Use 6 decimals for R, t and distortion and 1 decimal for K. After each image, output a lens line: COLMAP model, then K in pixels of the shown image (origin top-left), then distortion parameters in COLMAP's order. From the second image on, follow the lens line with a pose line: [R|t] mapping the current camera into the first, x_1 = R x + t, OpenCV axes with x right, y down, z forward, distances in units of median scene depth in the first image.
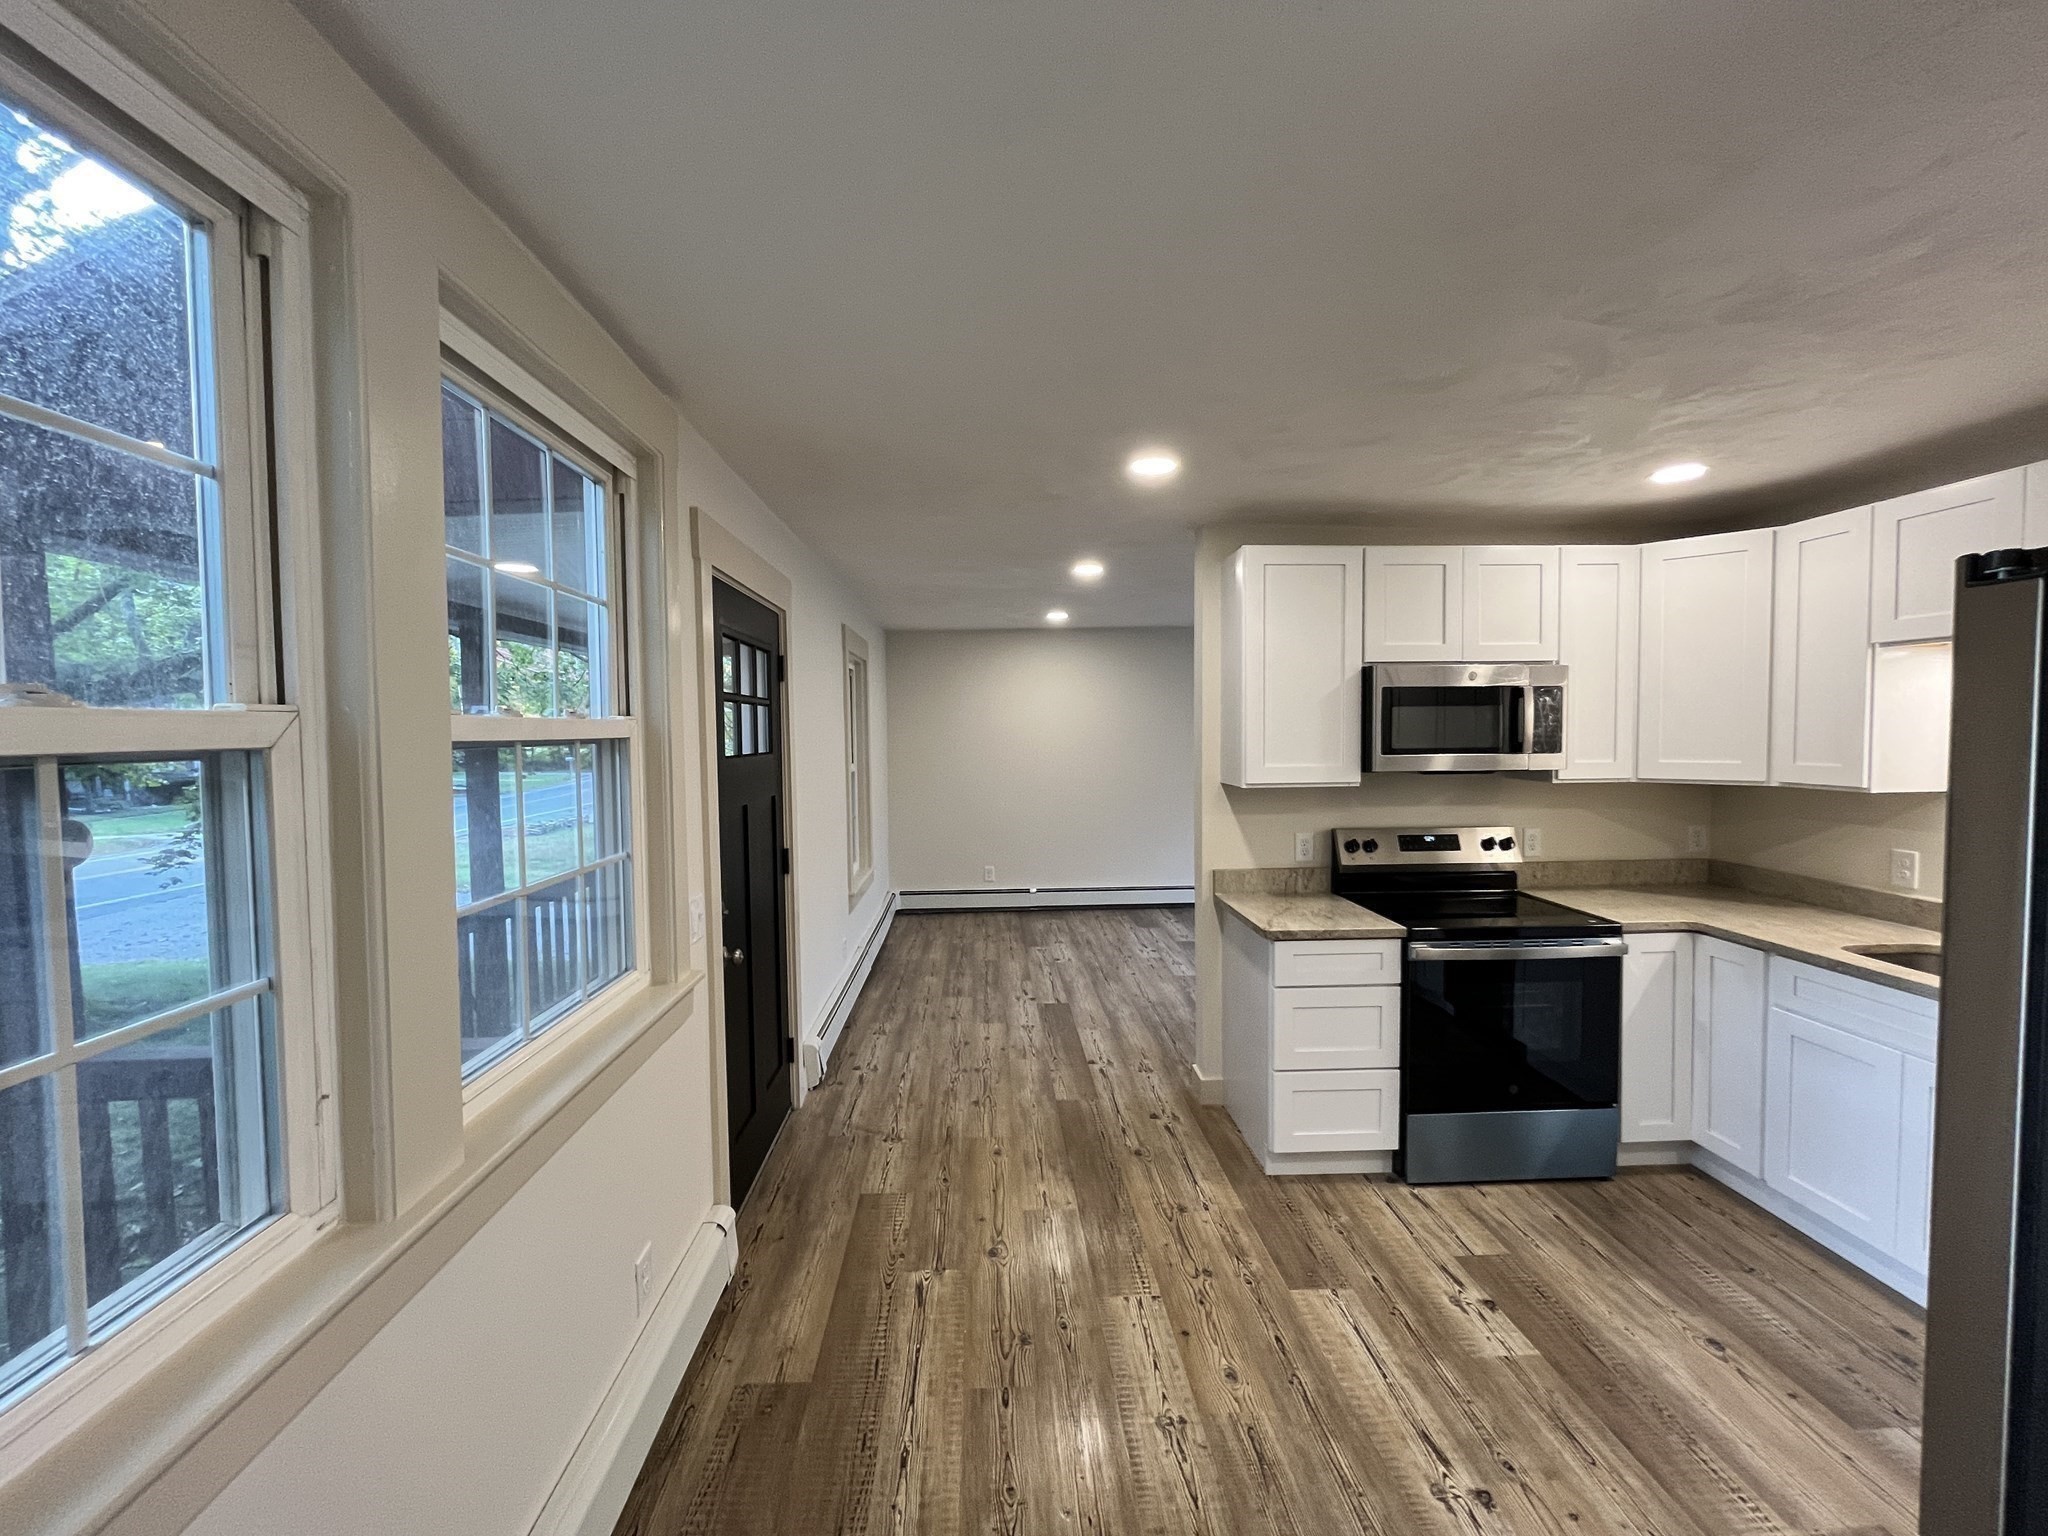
lens RADIAL K [[823.8, 0, 1022.3], [0, 823.8, 765.5], [0, 0, 1]] dist [-0.000015, -0.000007]
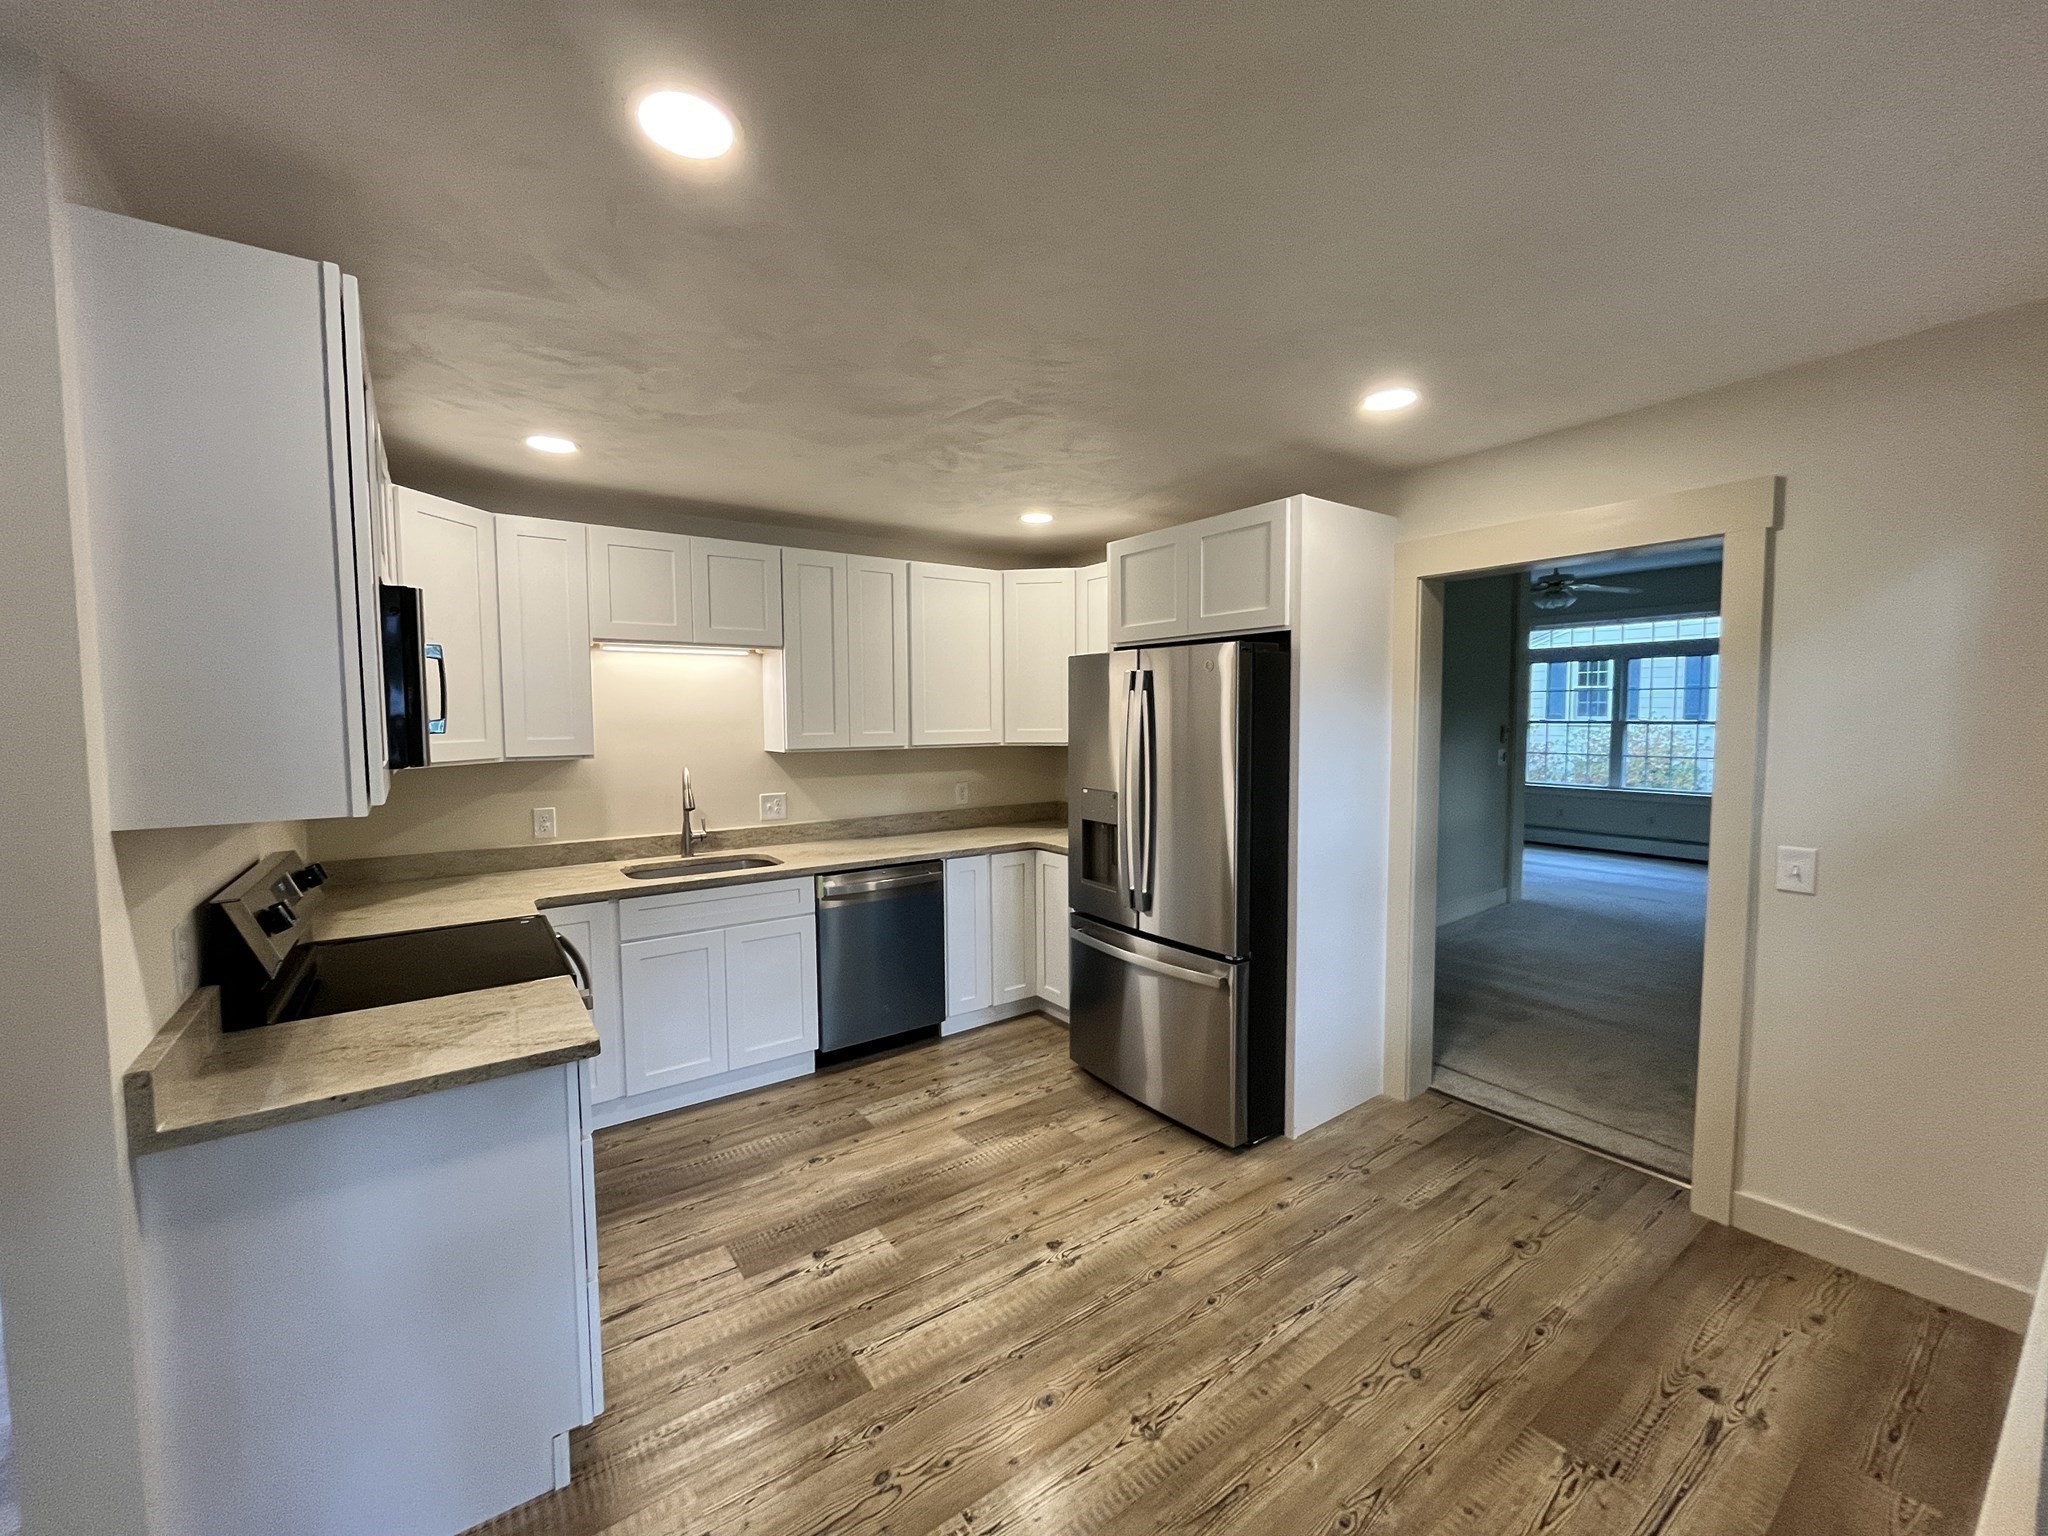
lens RADIAL K [[823.8, 0, 1015.8], [0, 823.8, 766.3], [0, 0, 1]] dist [-0.000015, -0.000007]
pose [[-0.536140, -0.038982, 0.843229, -0.474802], [0.047504, 0.995957, 0.076246, -0.027346], [-0.842792, 0.080936, -0.532120, 1.482086]]
